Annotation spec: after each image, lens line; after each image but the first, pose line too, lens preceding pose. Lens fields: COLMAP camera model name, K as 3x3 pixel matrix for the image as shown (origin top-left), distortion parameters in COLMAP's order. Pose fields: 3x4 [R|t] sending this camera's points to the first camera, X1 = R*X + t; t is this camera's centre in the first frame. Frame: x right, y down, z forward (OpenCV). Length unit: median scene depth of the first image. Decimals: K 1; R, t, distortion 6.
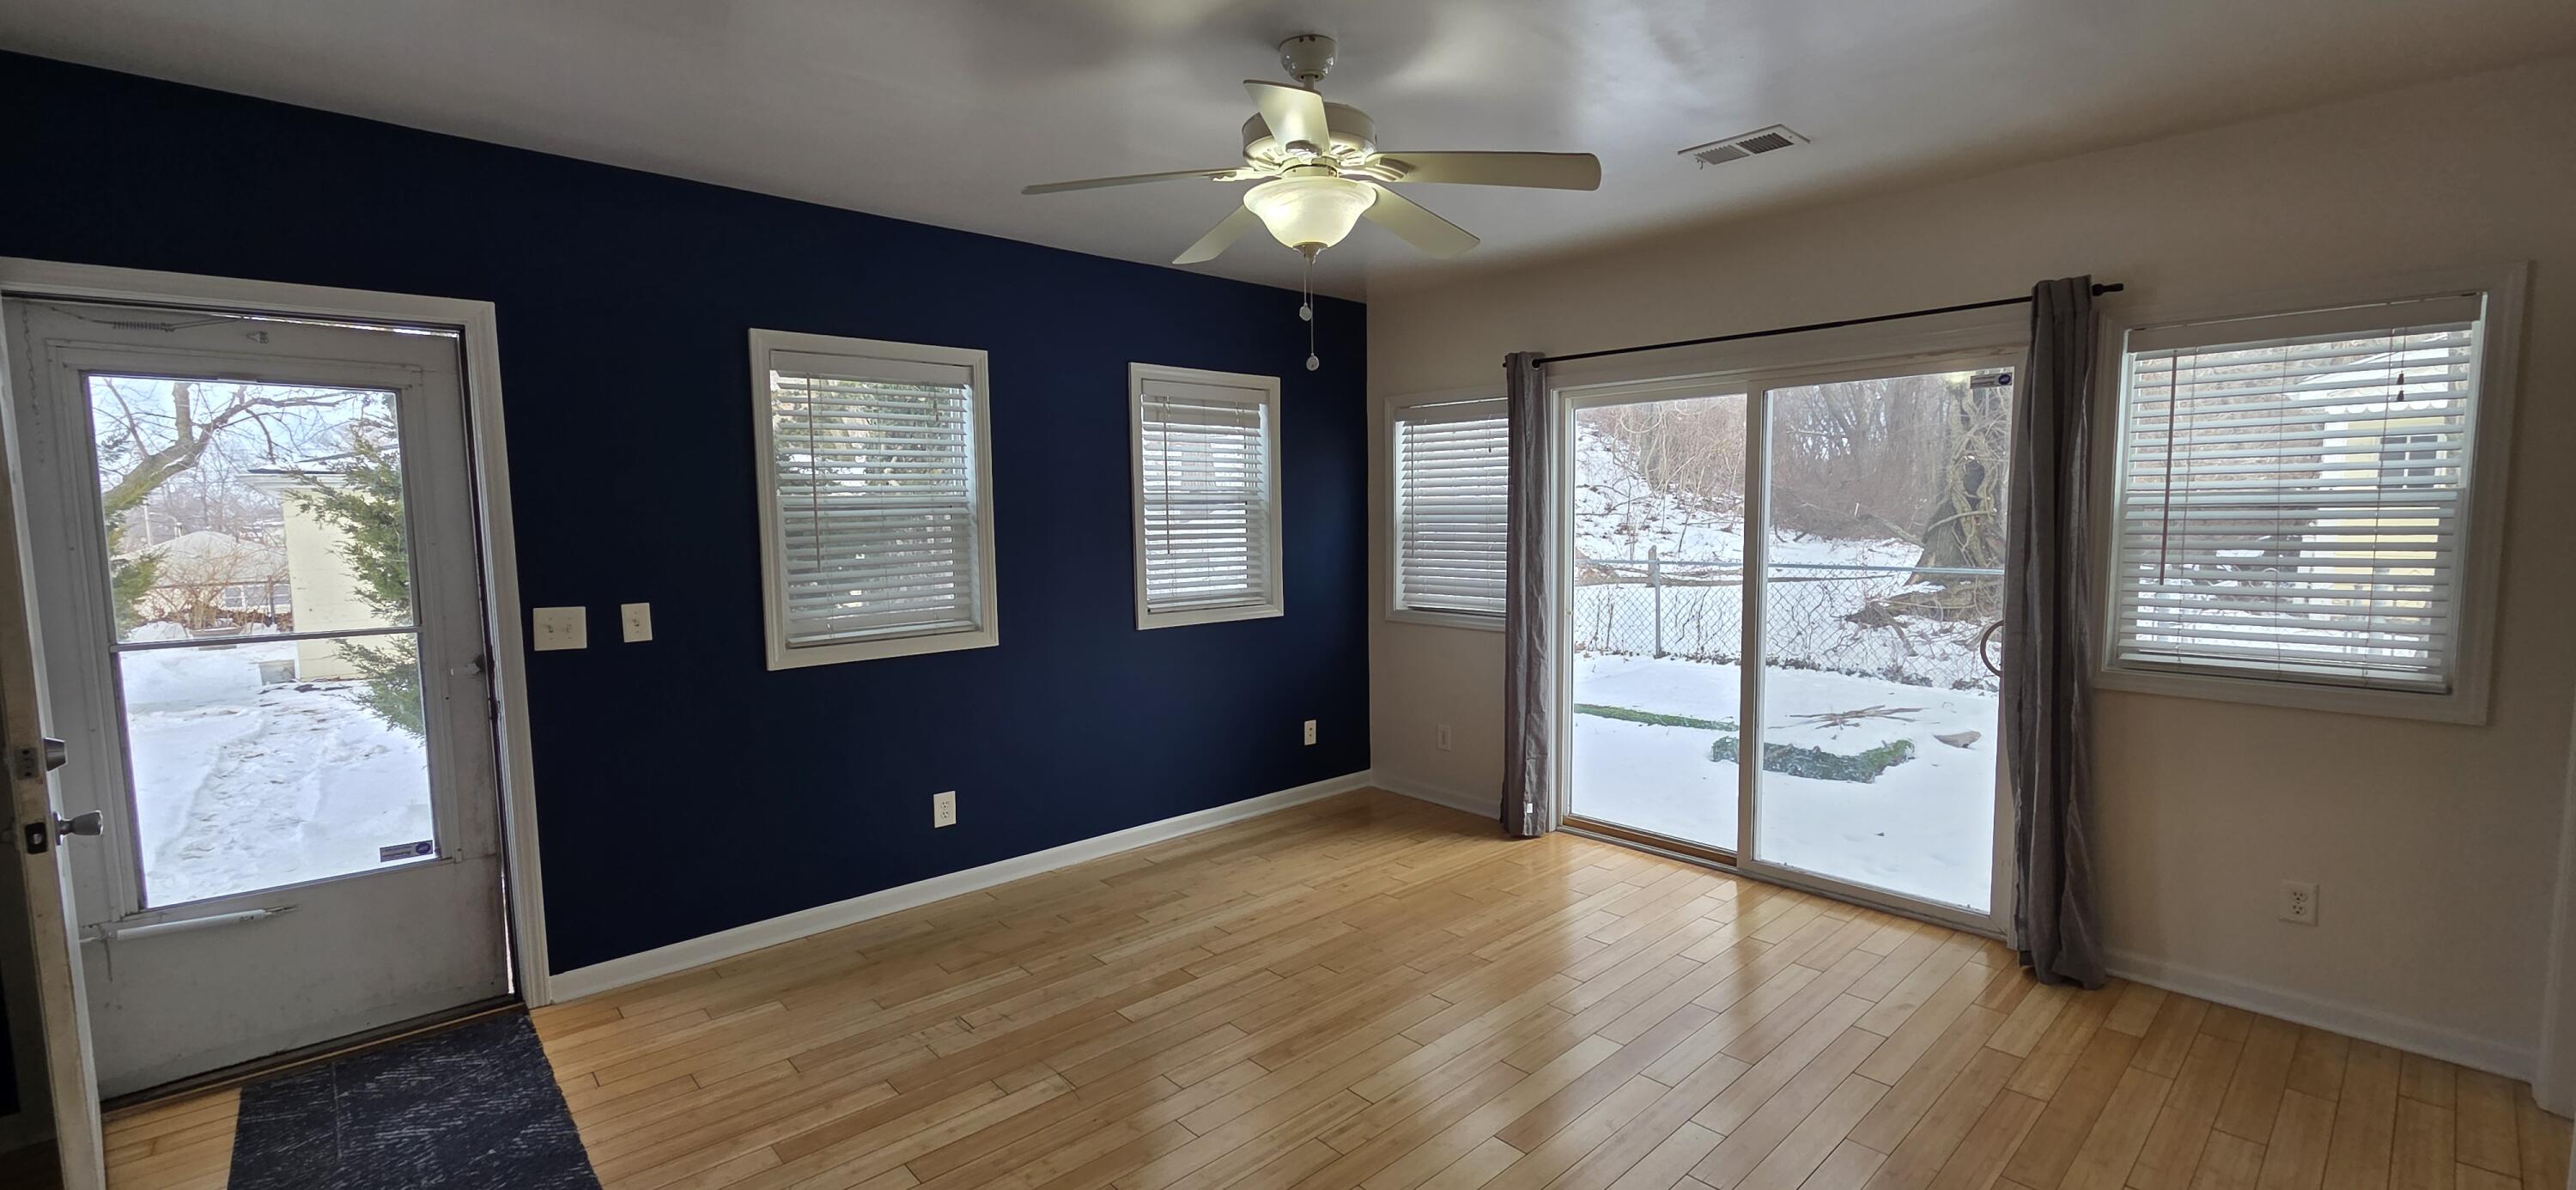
lens RADIAL K [[1053.0, 0, 1292.2], [0, 1053.0, 600.1], [0, 0, 1]] dist [0.002409, -0.000643]
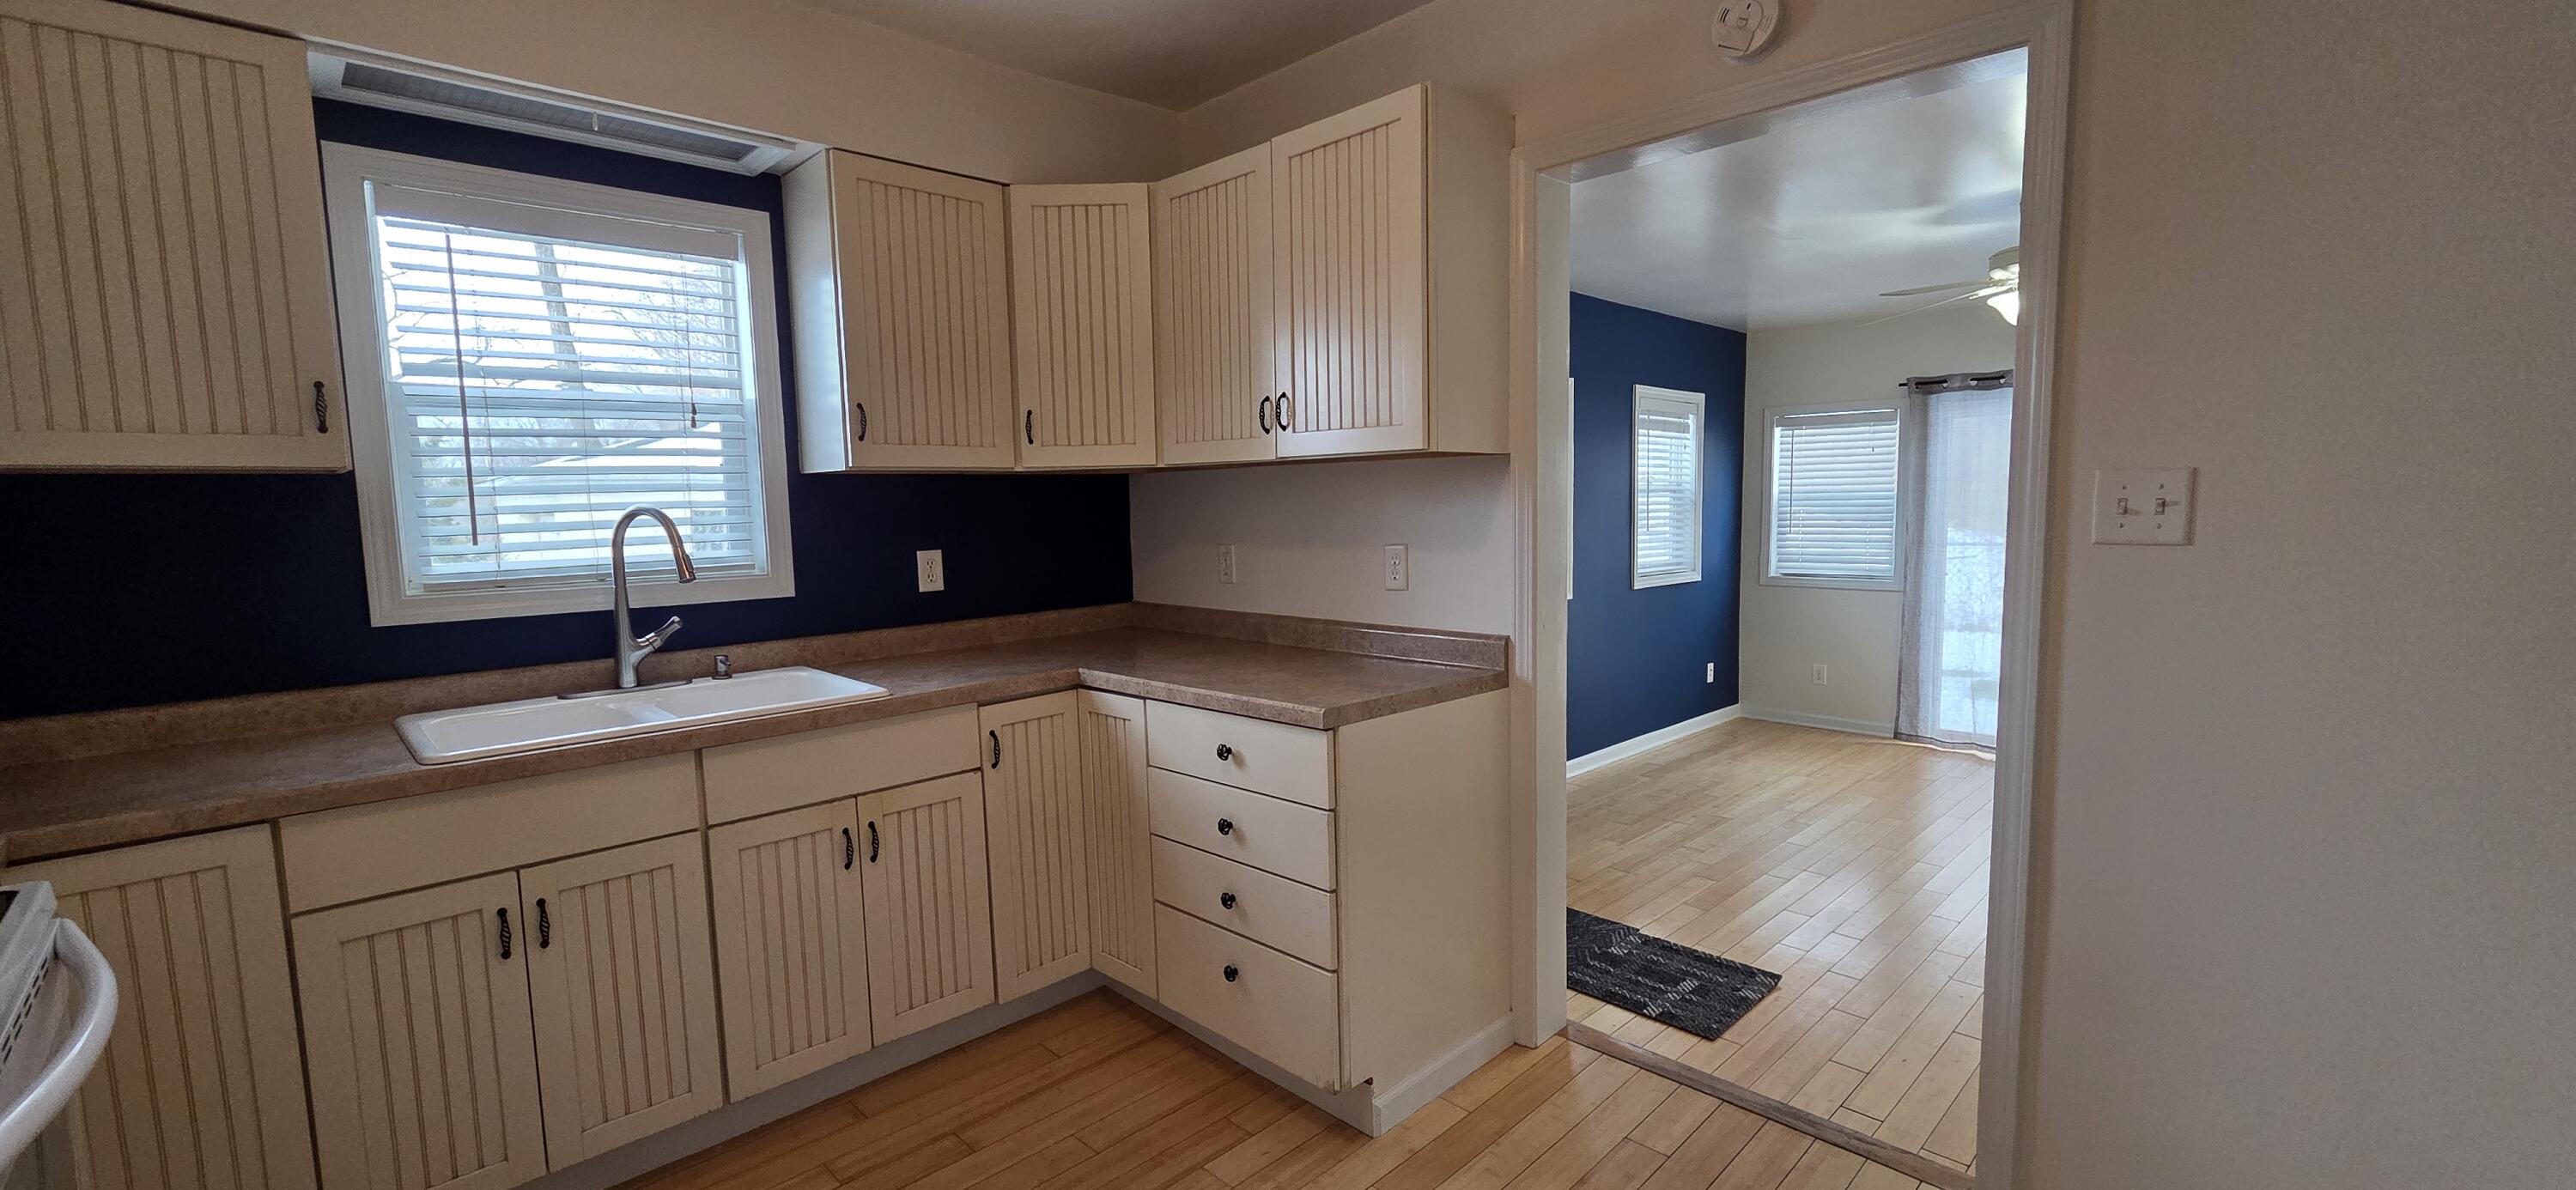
lens RADIAL K [[1047.8, 0, 1289.5], [0, 1047.8, 601.0], [0, 0, 1]] dist [0.000517, 0.000016]
pose [[0.999565, -0.012976, 0.026497, -0.712243], [0.012847, 0.999905, 0.005036, 0.035880], [-0.026559, -0.004694, 0.999636, -0.337688]]
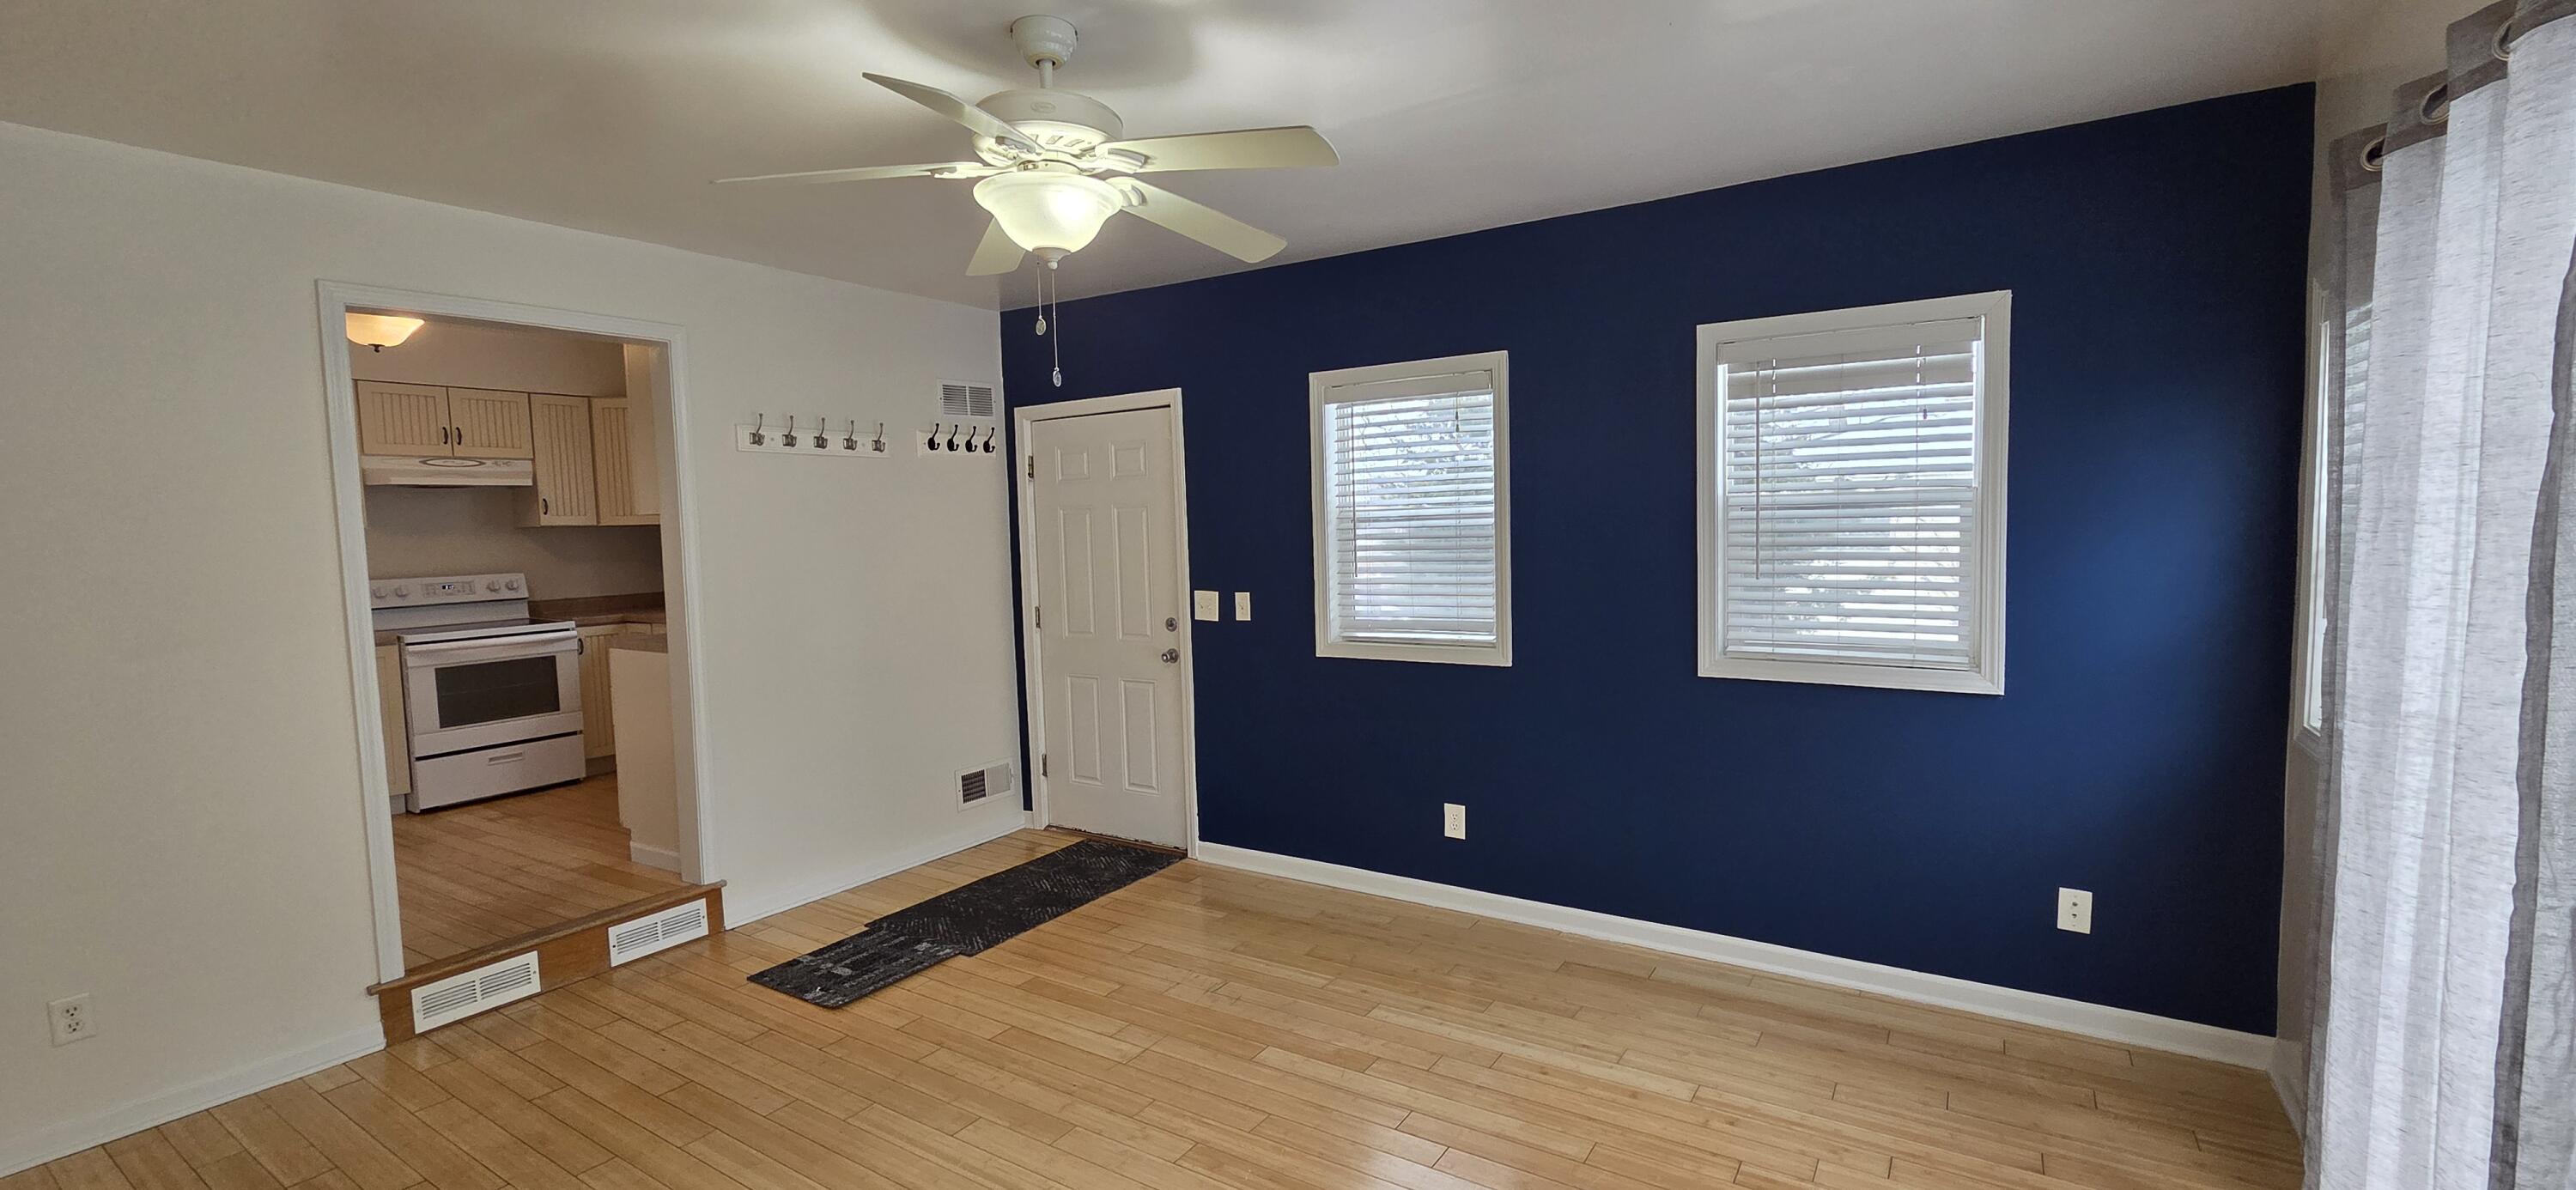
lens RADIAL K [[1062.7, 0, 1304.8], [0, 1062.7, 597.9], [0, 0, 1]] dist [0.001350, 0.000062]
pose [[0.255650, 0.075771, -0.963795, 0.609342], [-0.062850, 0.996118, 0.061641, -0.067623], [0.964724, 0.044816, 0.259420, 0.614017]]
